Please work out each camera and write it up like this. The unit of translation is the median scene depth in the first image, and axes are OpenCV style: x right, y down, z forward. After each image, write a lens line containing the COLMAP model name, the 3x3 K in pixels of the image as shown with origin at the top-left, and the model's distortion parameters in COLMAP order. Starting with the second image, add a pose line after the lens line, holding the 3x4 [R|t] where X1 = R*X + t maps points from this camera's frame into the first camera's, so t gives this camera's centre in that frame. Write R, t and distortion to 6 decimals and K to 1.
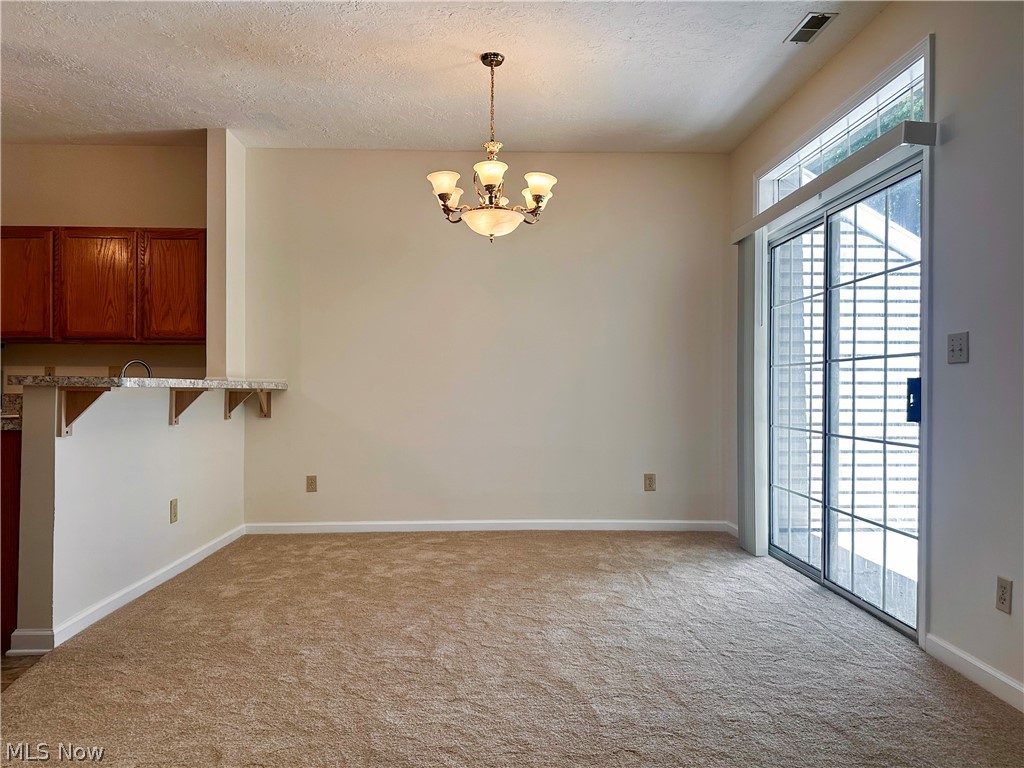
lens RADIAL K [[714.4, 0, 507.4], [0, 714.4, 383.6], [0, 0, 1]] dist [0.113533, -0.161937]
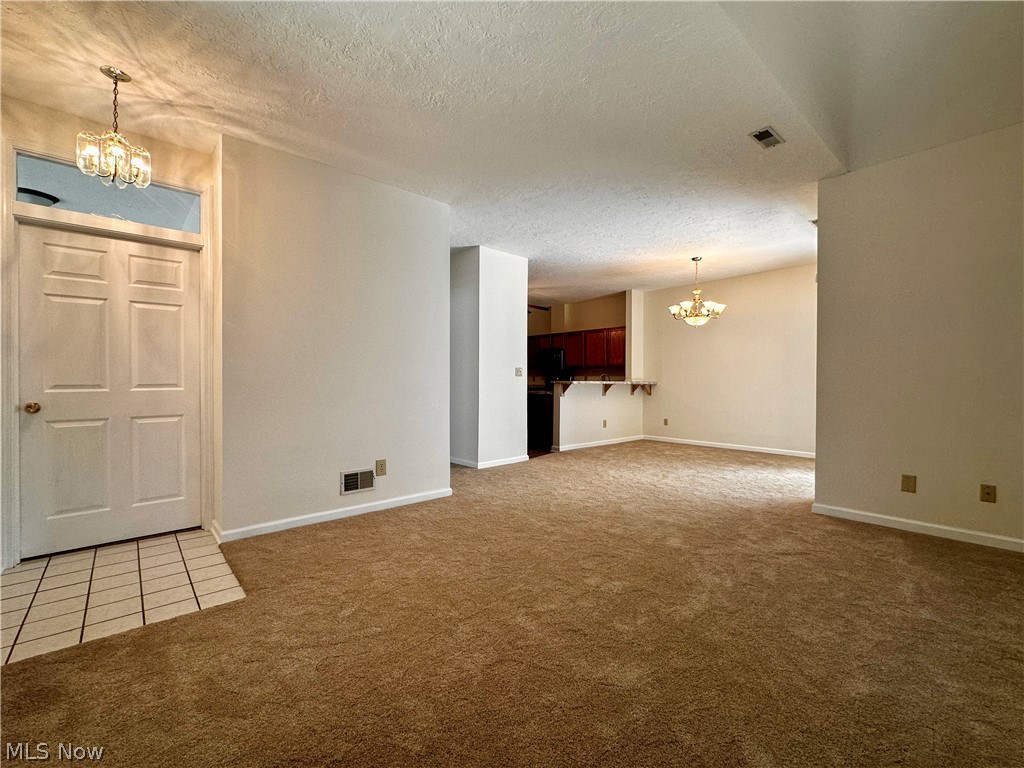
lens RADIAL K [[445.7, 0, 512.5], [0, 445.7, 381.6], [0, 0, 1]] dist [-0.002429, -0.000295]
pose [[0.638249, 0.001752, -0.769828, 0.622010], [0.004176, 0.999975, 0.005738, -0.012837], [0.769819, -0.006878, 0.638225, -0.420865]]
